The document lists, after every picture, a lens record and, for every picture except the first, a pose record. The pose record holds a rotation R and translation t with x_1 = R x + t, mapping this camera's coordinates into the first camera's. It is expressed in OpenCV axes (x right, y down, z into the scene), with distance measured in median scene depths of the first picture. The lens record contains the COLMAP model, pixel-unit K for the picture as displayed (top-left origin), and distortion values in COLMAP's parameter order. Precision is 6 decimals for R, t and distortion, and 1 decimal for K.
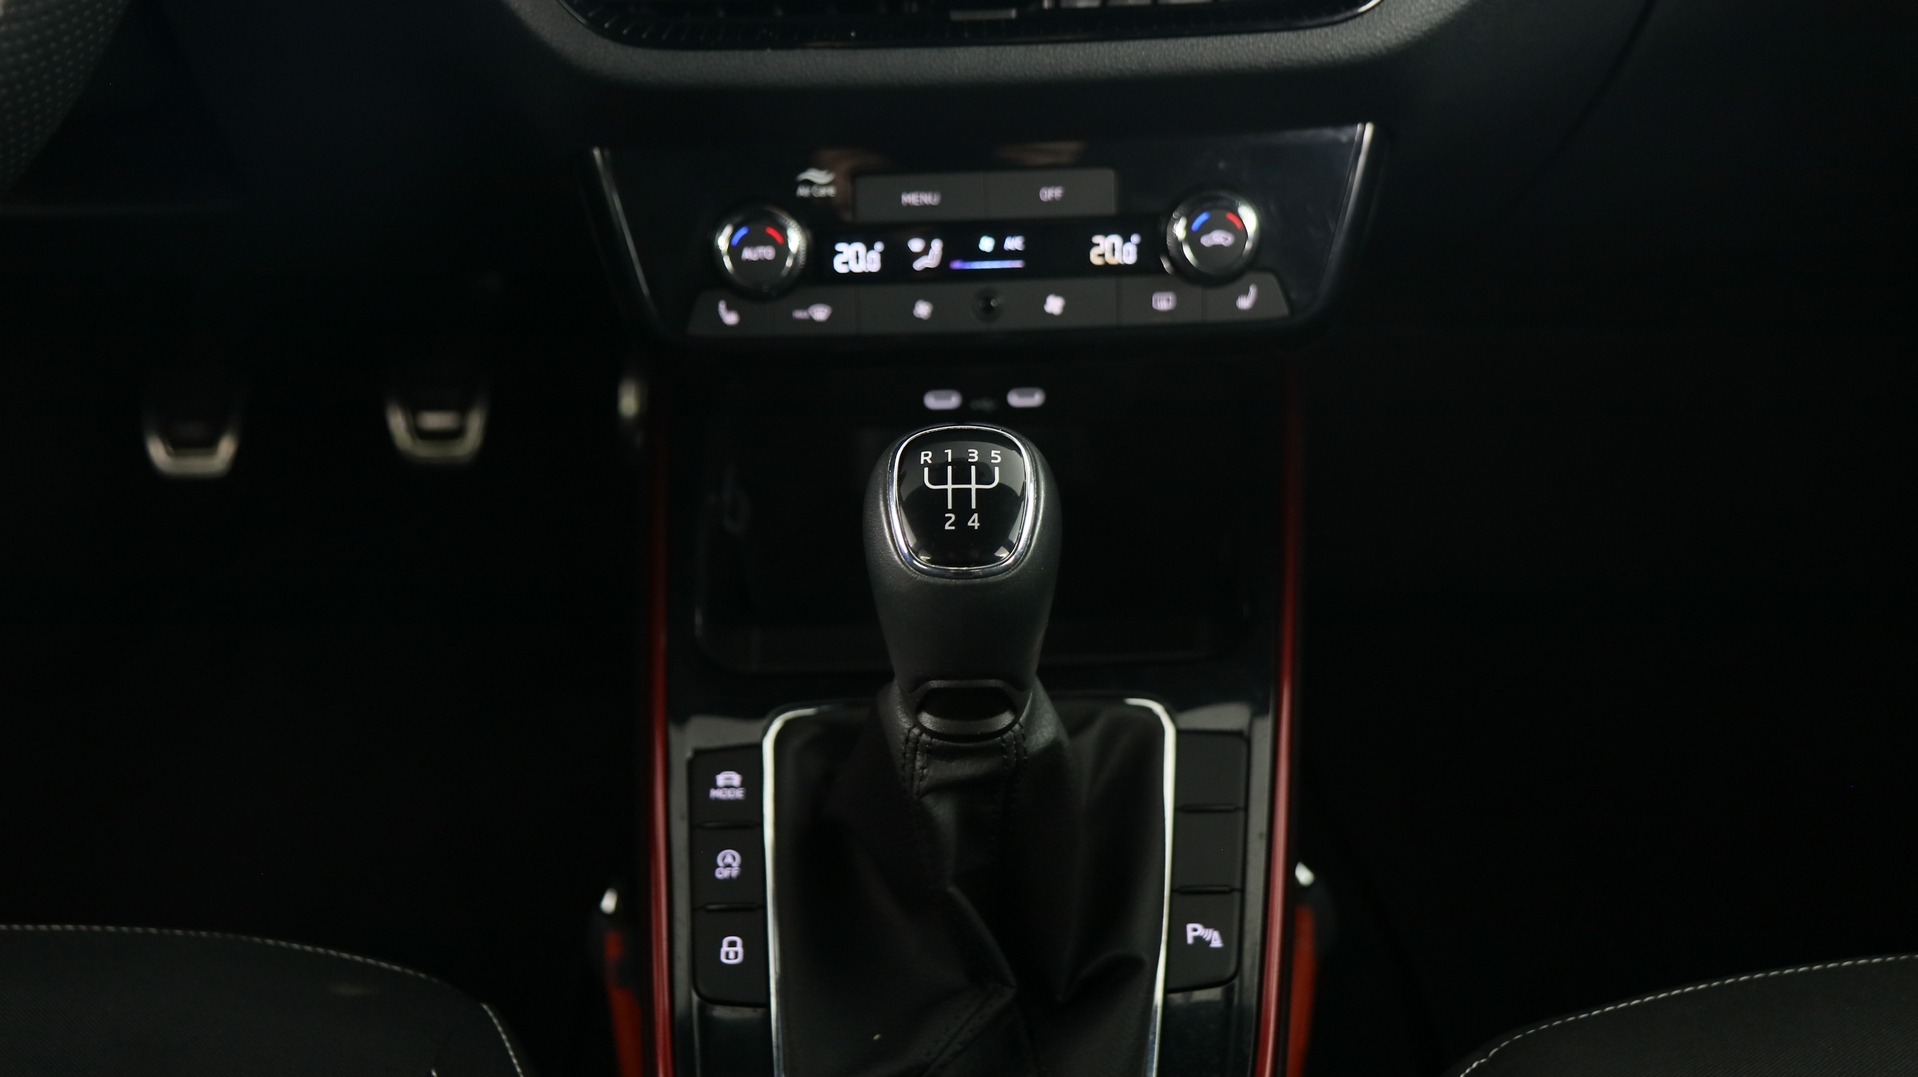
lens RADIAL K [[1978.6, 0, 956.5], [0, 1978.6, 546.5], [0, 0, 1]] dist [0.016413, 0.000000]
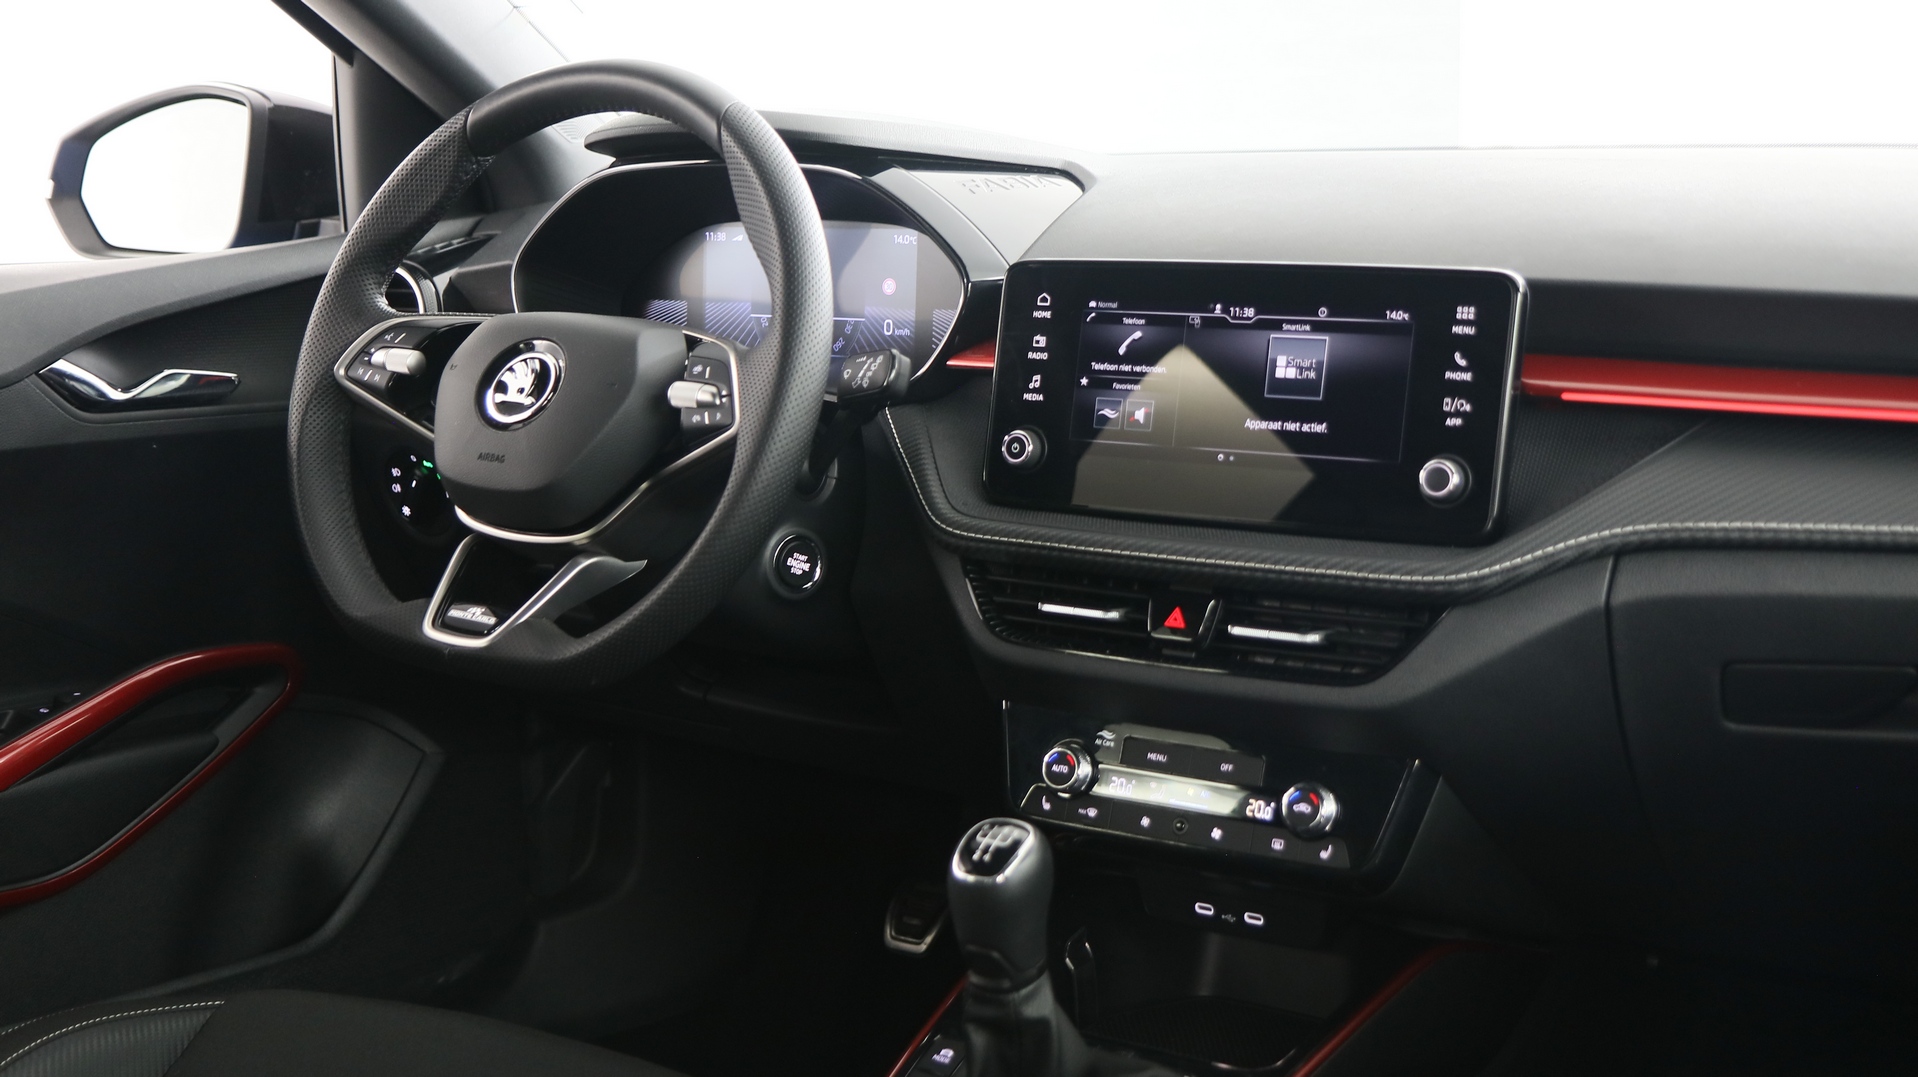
lens RADIAL K [[2288.7, 0, 972.6], [0, 2288.7, 533.1], [0, 0, 1]] dist [0.003386, 0.000000]
pose [[0.847434, 0.120446, -0.517058, 0.832983], [-0.303036, 0.909422, -0.284817, 0.255016], [0.435919, 0.398051, 0.807174, -0.727744]]
